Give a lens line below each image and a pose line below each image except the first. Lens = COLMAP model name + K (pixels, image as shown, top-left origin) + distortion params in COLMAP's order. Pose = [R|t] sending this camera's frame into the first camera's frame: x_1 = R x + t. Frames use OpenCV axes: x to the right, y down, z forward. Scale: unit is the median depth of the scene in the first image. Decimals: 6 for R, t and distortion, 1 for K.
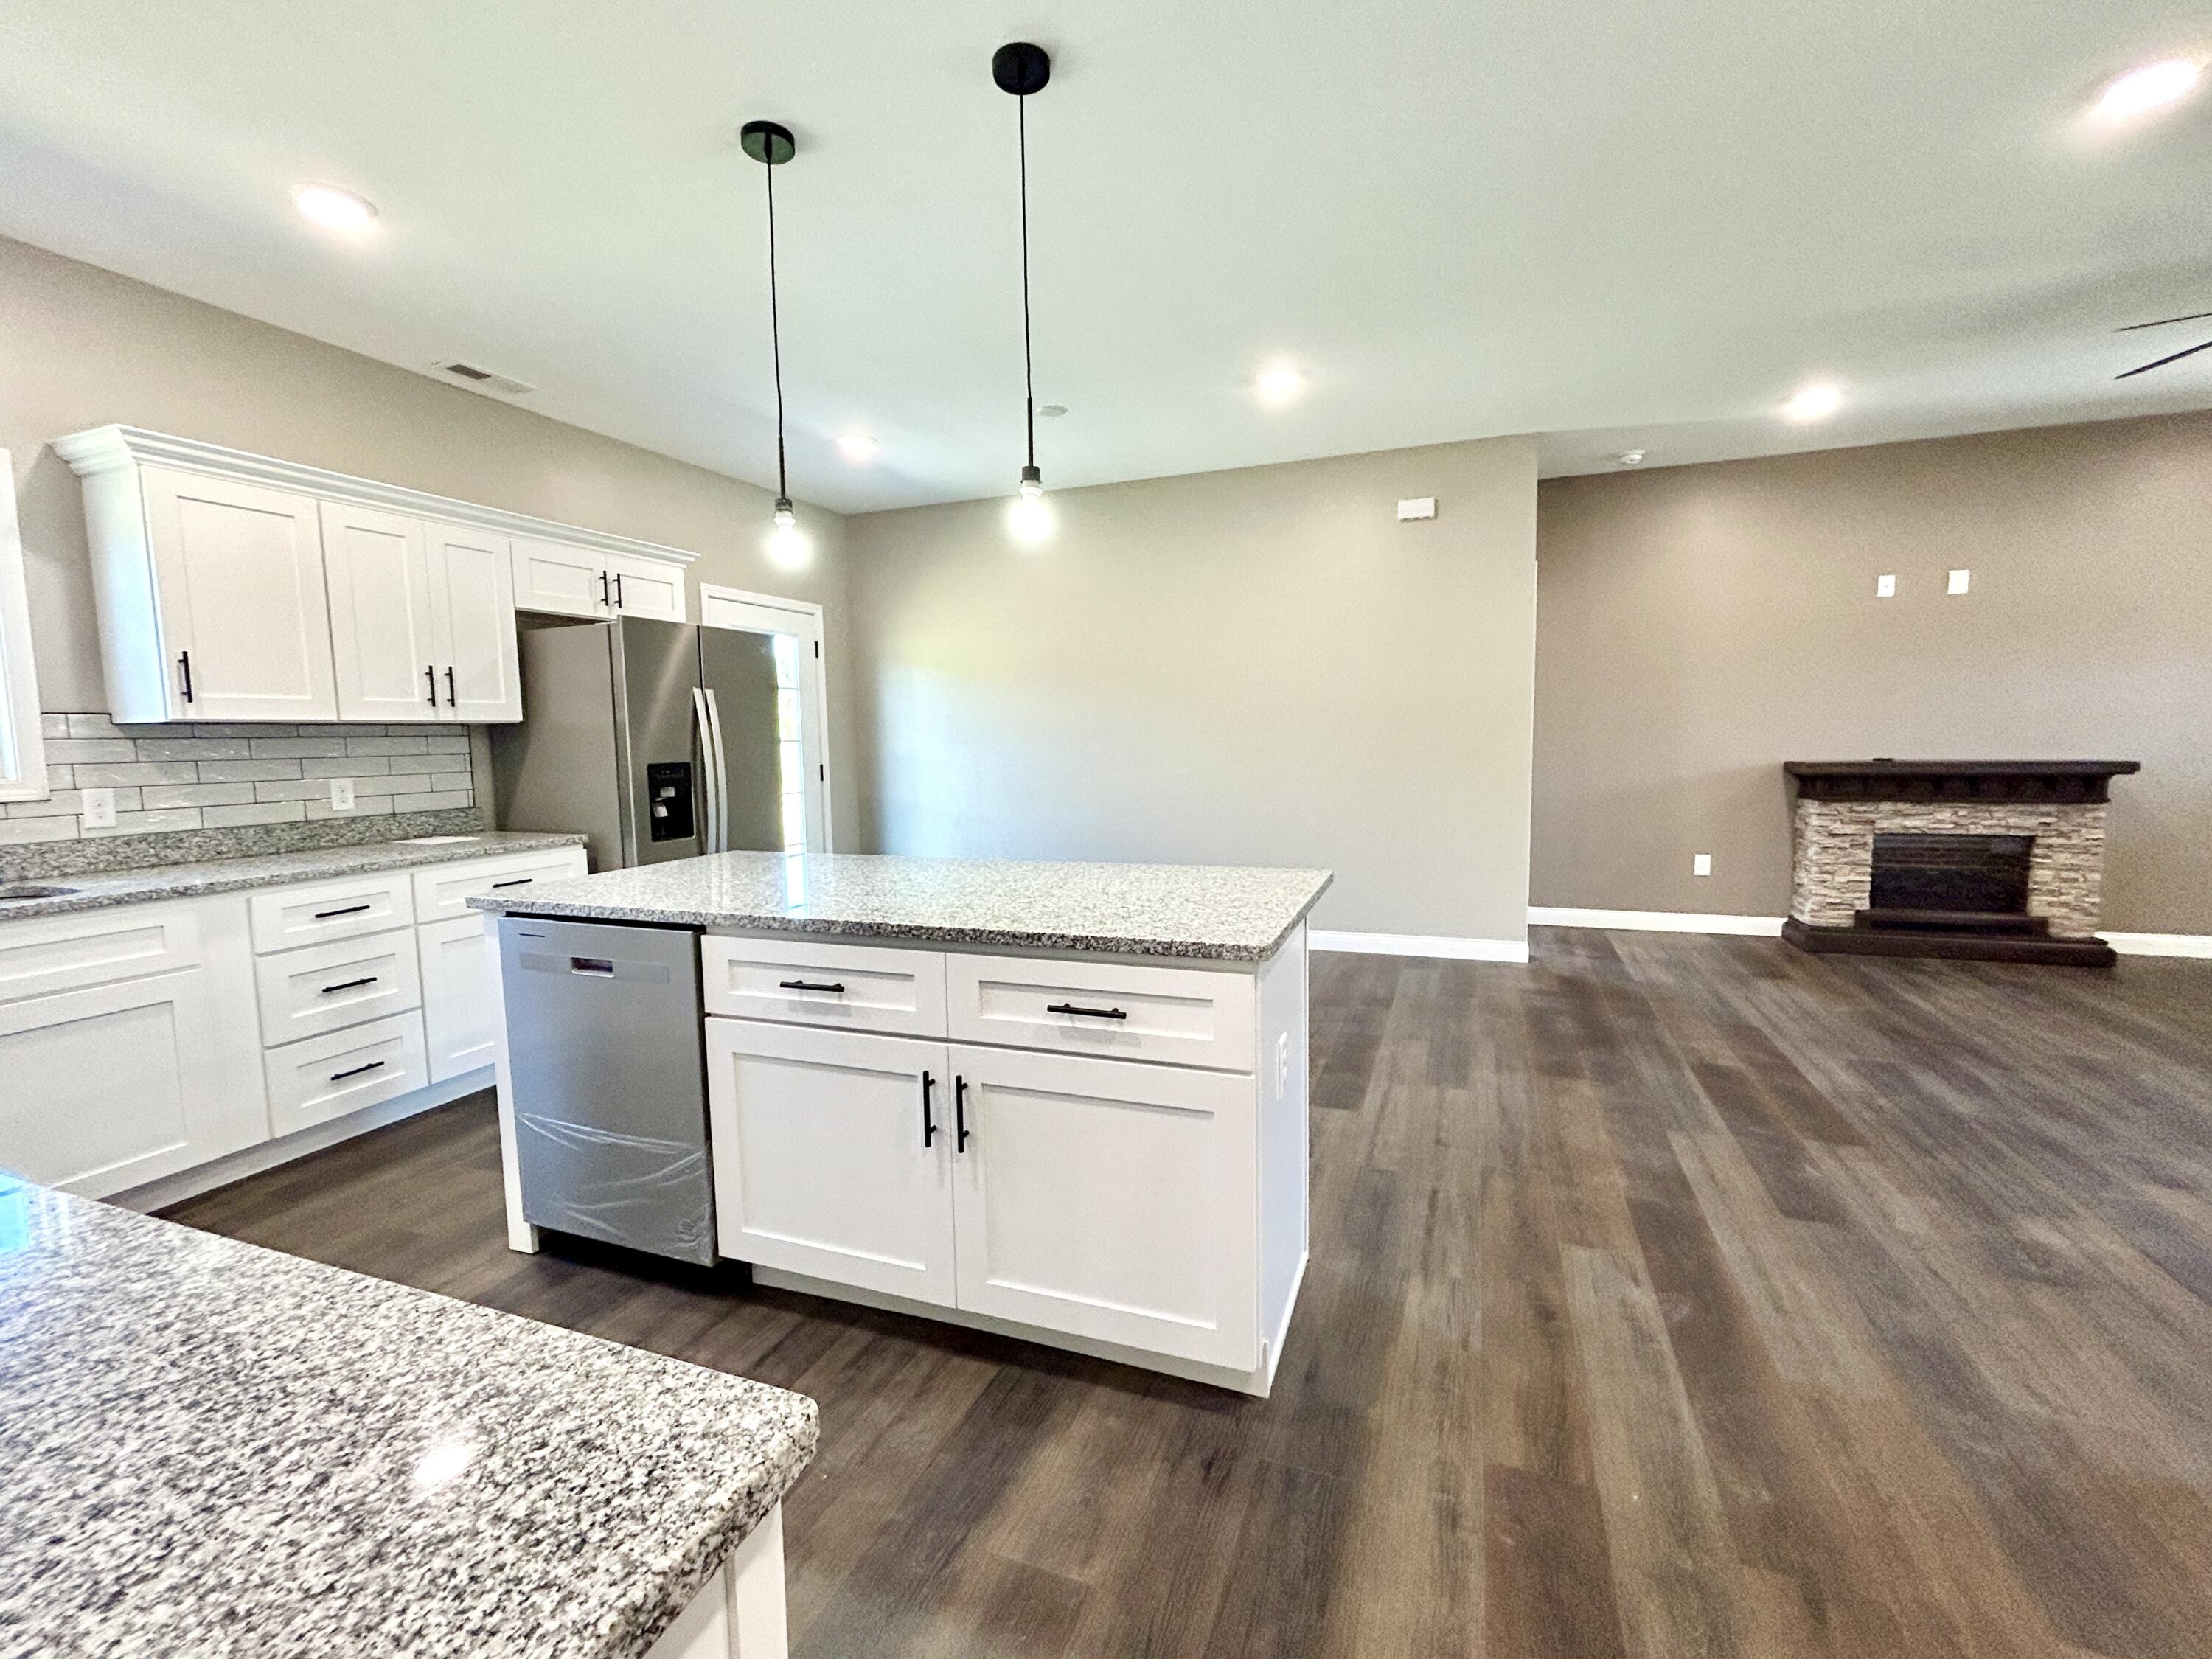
lens RADIAL K [[963.4, 0, 1093.1], [0, 963.4, 826.3], [0, 0, 1]] dist [-0.002114, 0.004913]
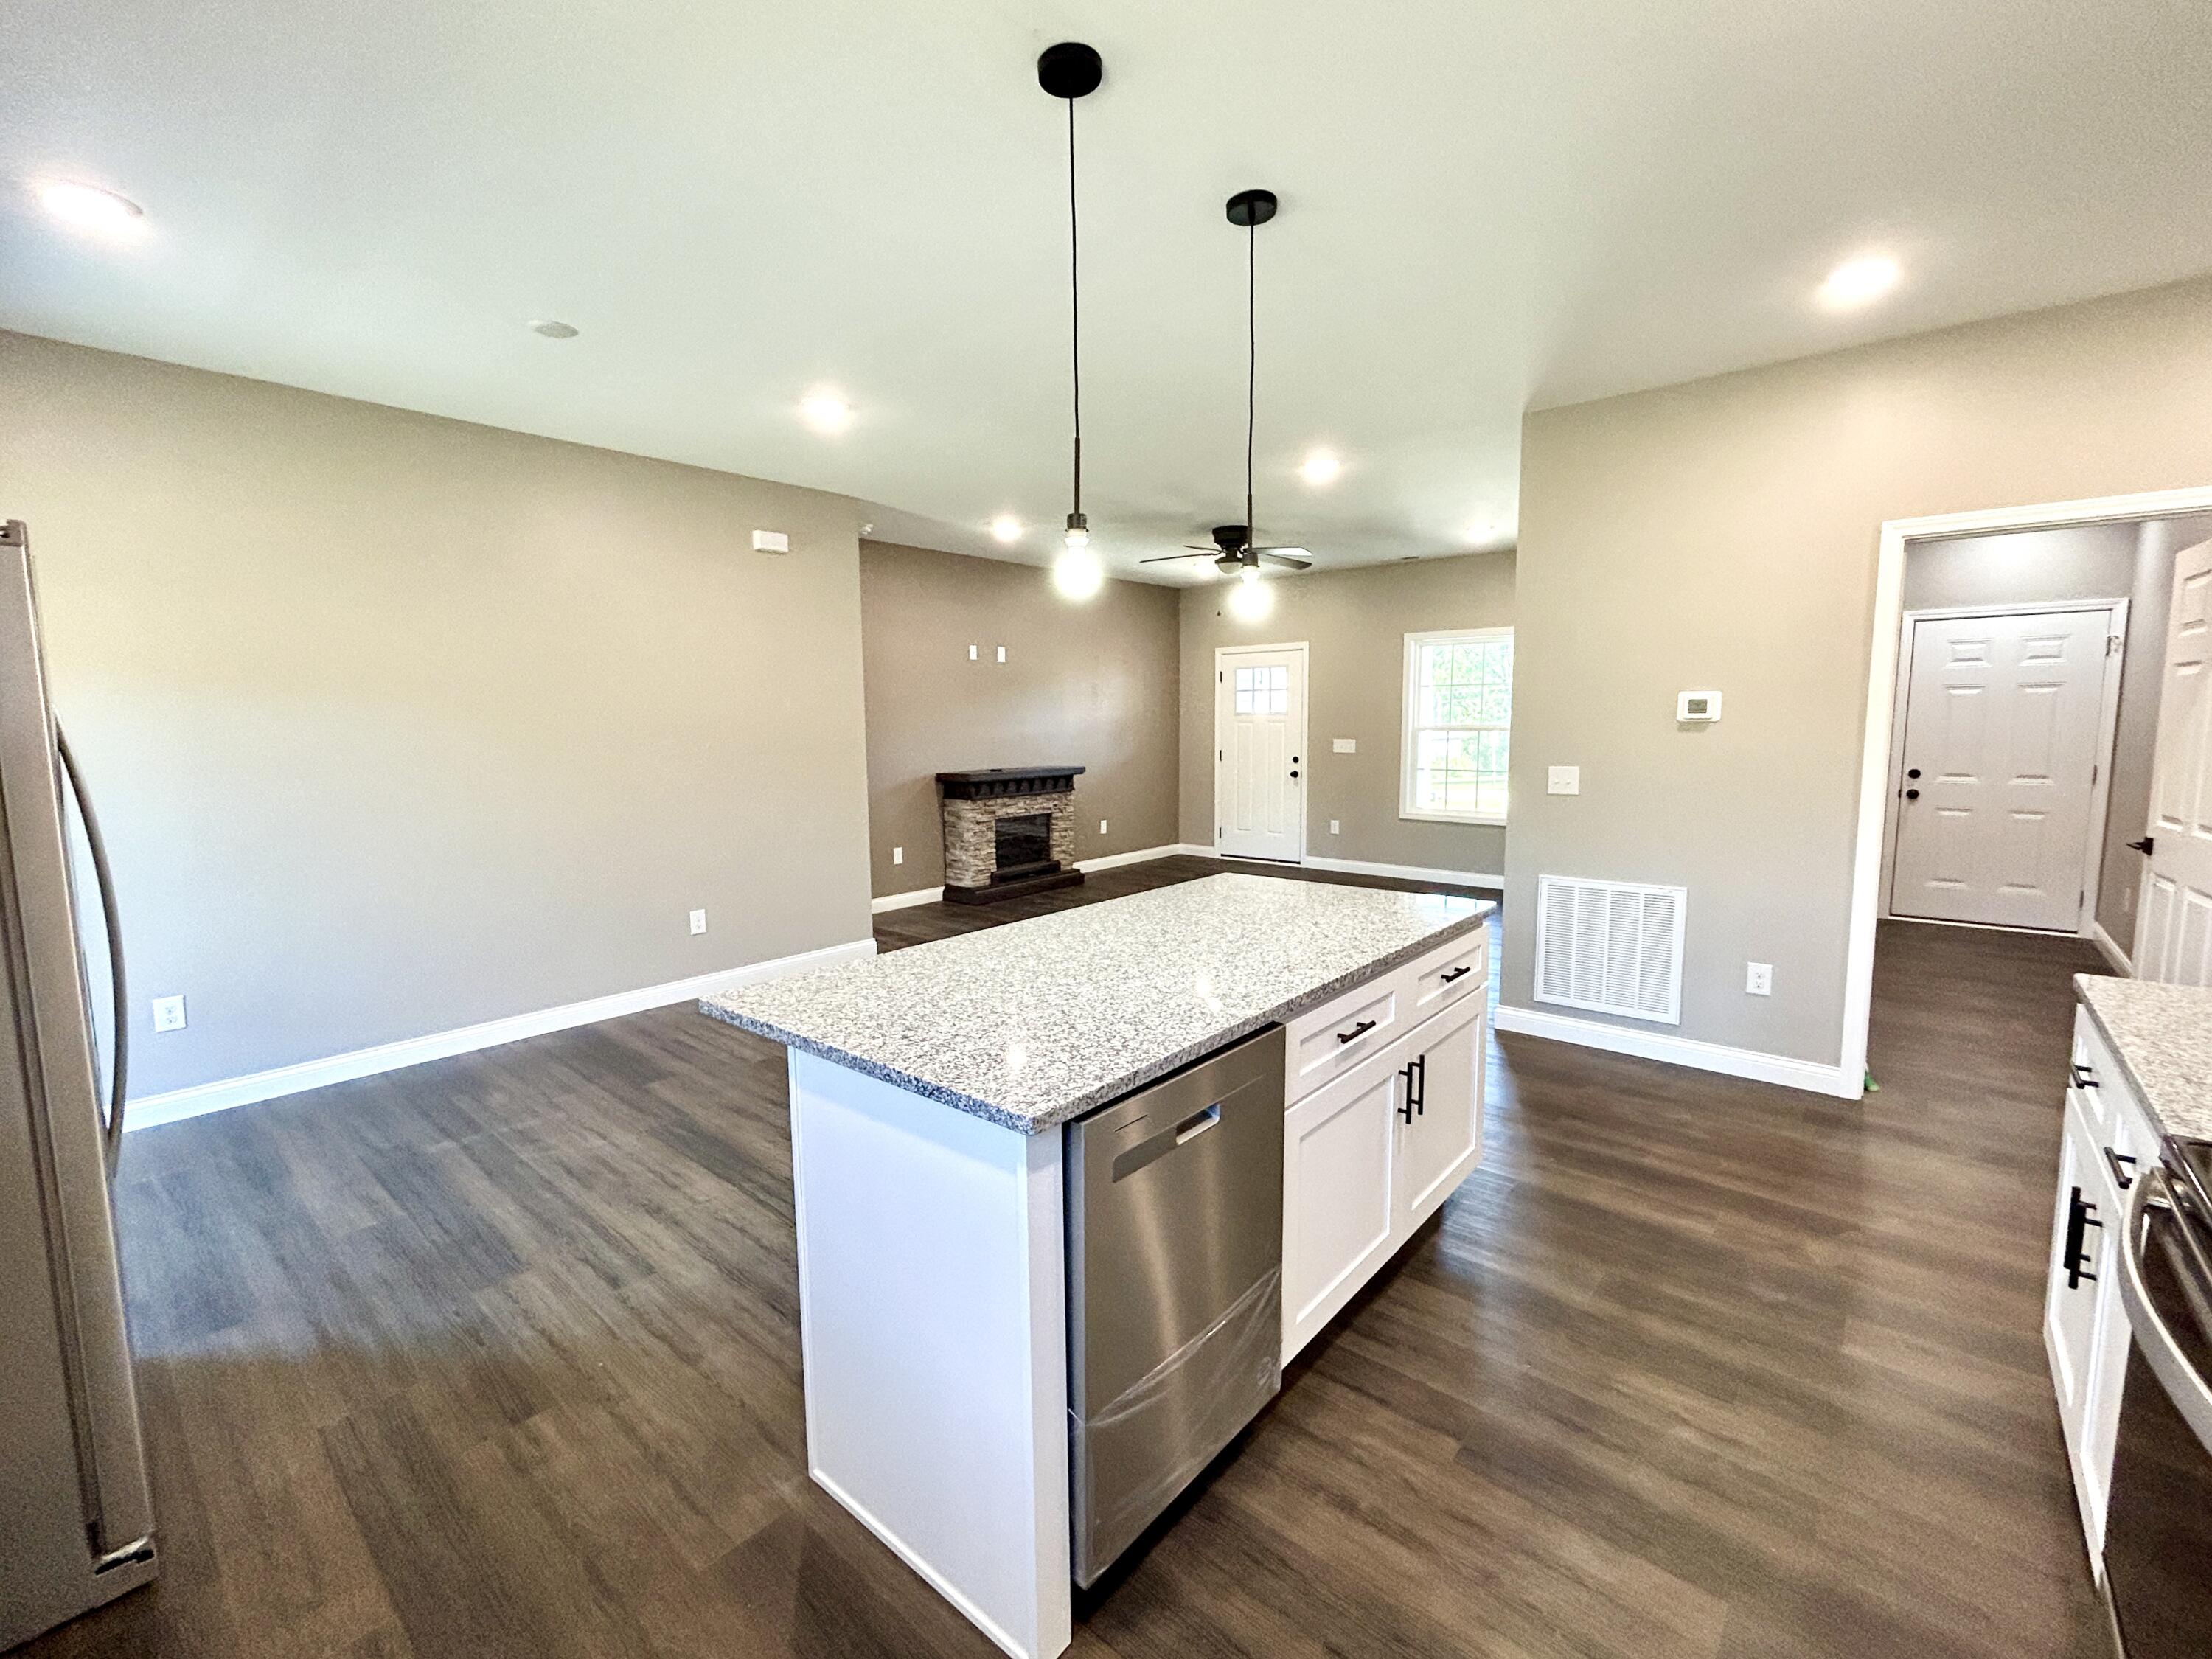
lens RADIAL K [[963.4, 0, 1093.1], [0, 963.4, 826.3], [0, 0, 1]] dist [-0.002114, 0.004913]
pose [[0.331141, -0.089450, 0.939332, -0.602226], [0.094794, 0.993614, 0.061202, -0.065715], [-0.938808, 0.068777, 0.337505, 0.396567]]
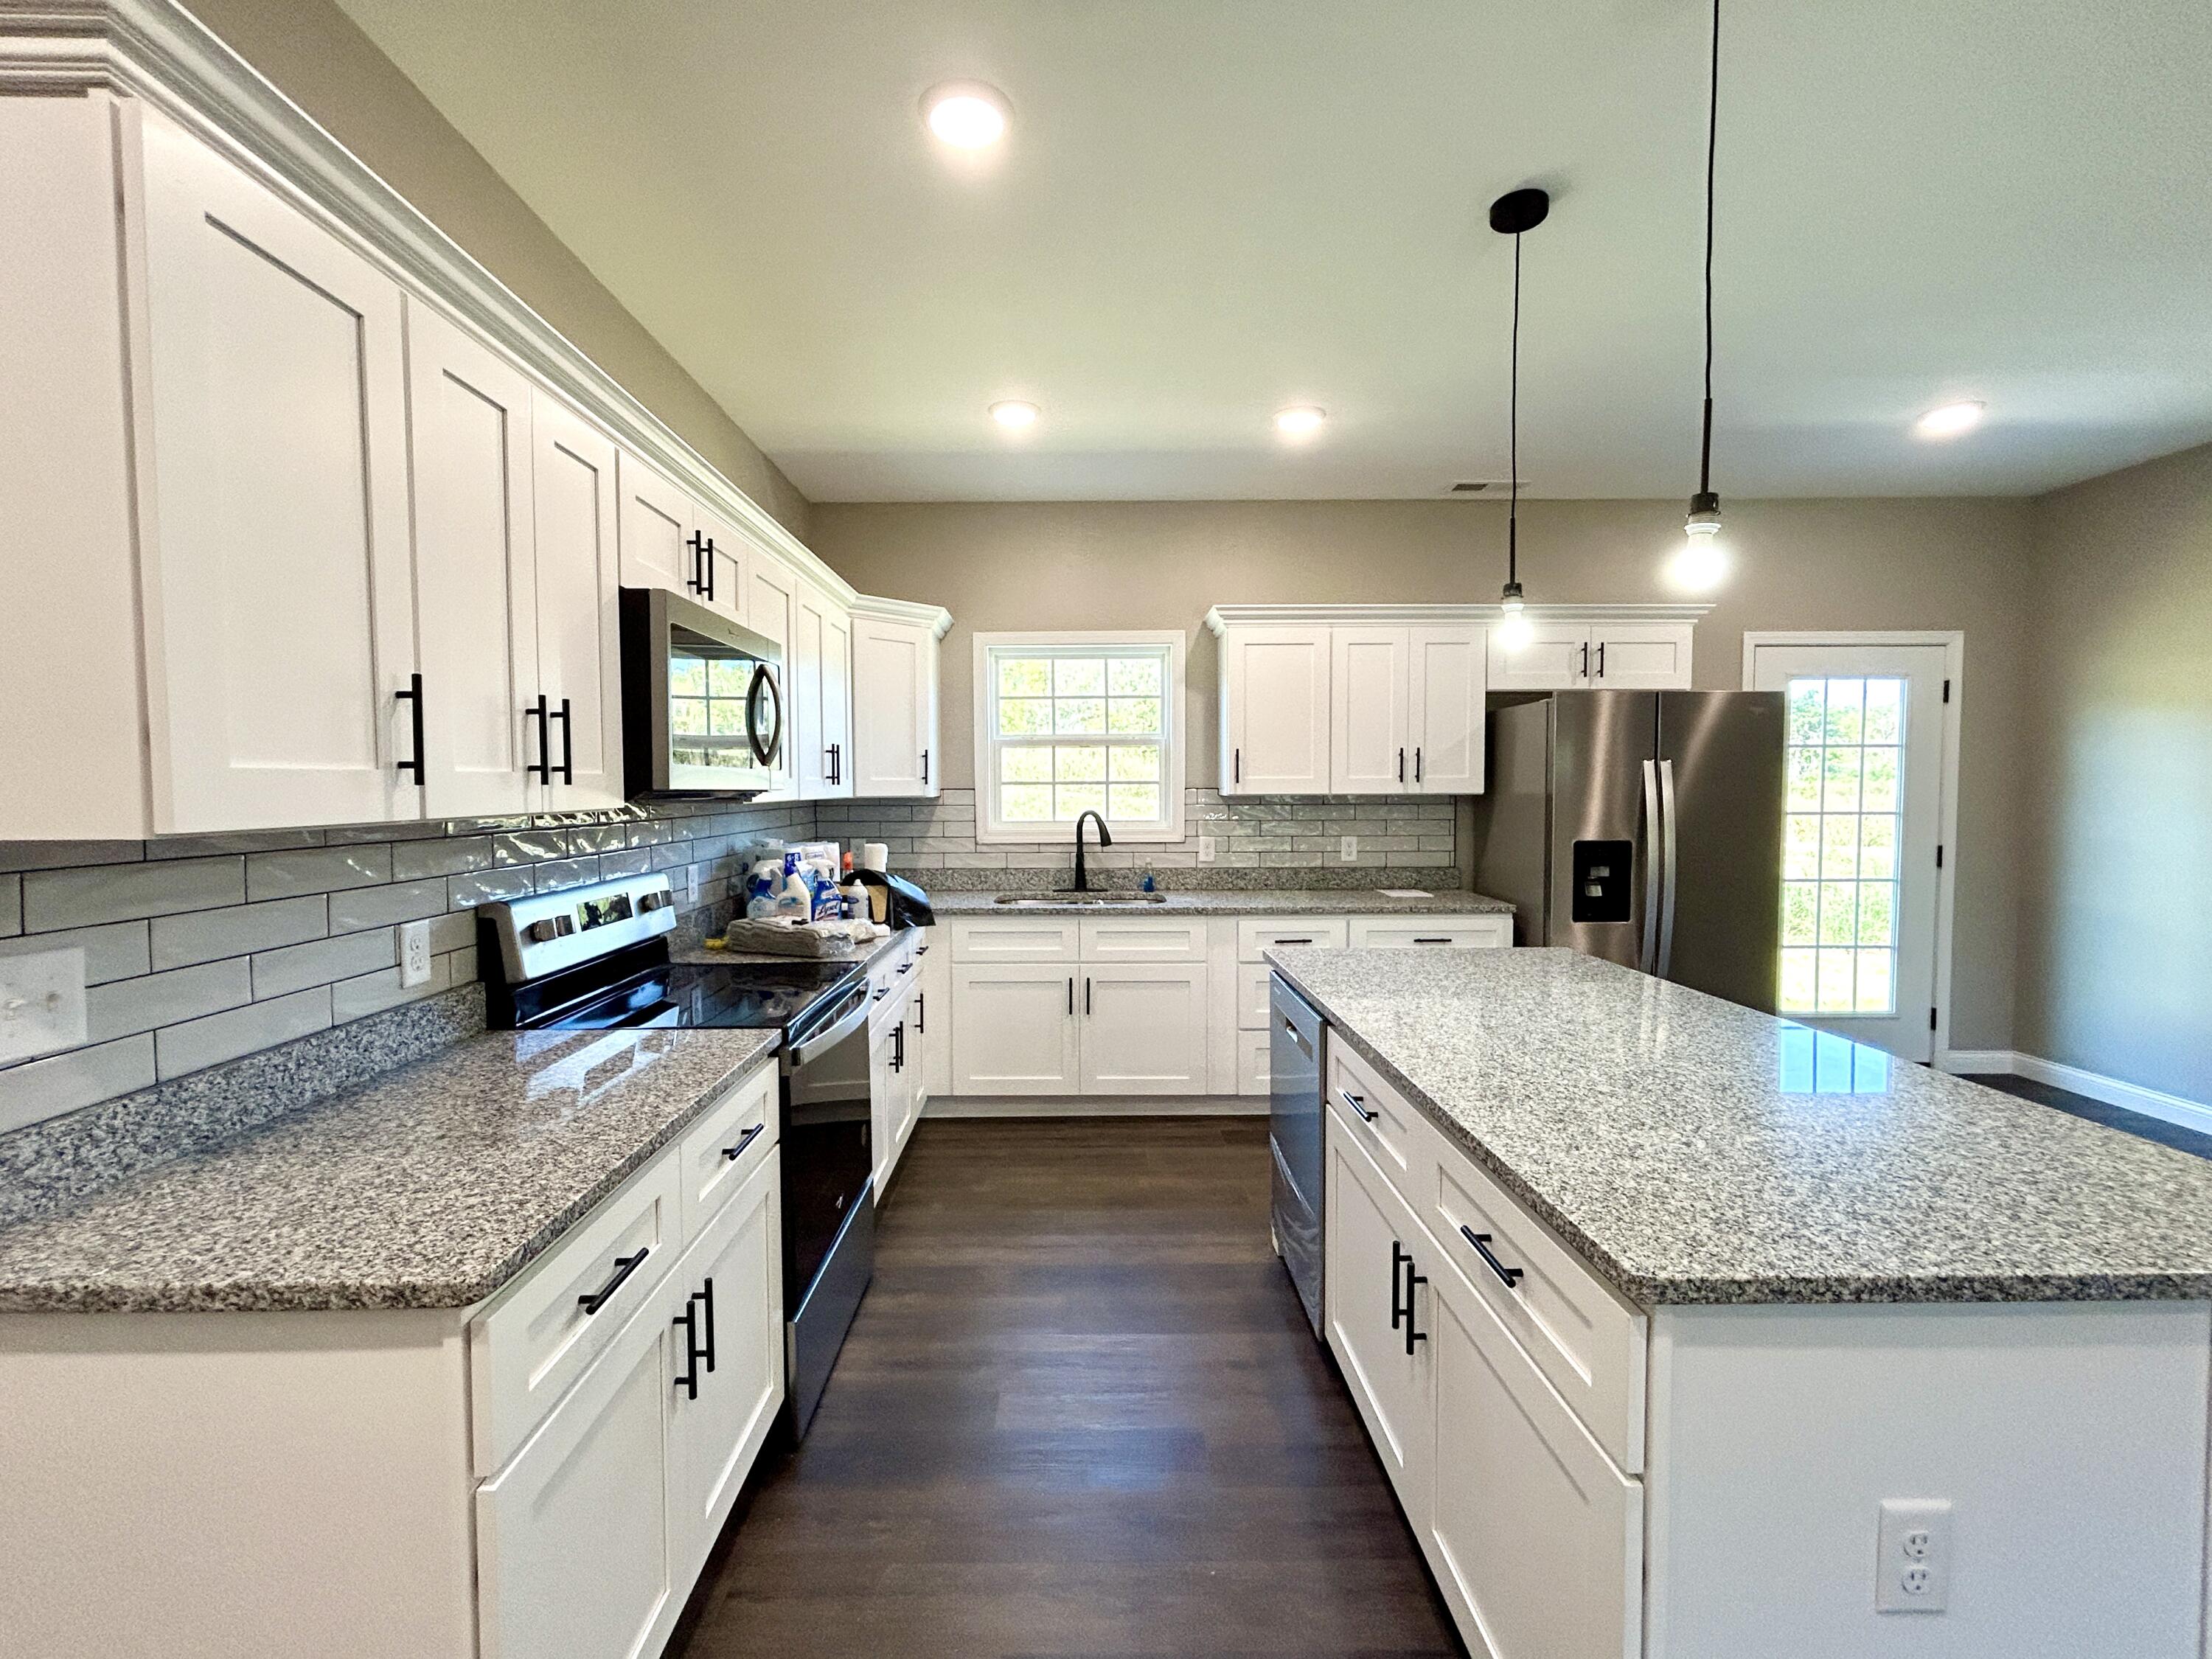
lens RADIAL K [[963.4, 0, 1093.1], [0, 963.4, 826.3], [0, 0, 1]] dist [-0.002114, 0.004913]
pose [[0.372992, 0.058884, -0.925964, 0.261802], [-0.093439, 0.995294, 0.025655, -0.060748], [0.923118, 0.076952, 0.376739, 0.192560]]
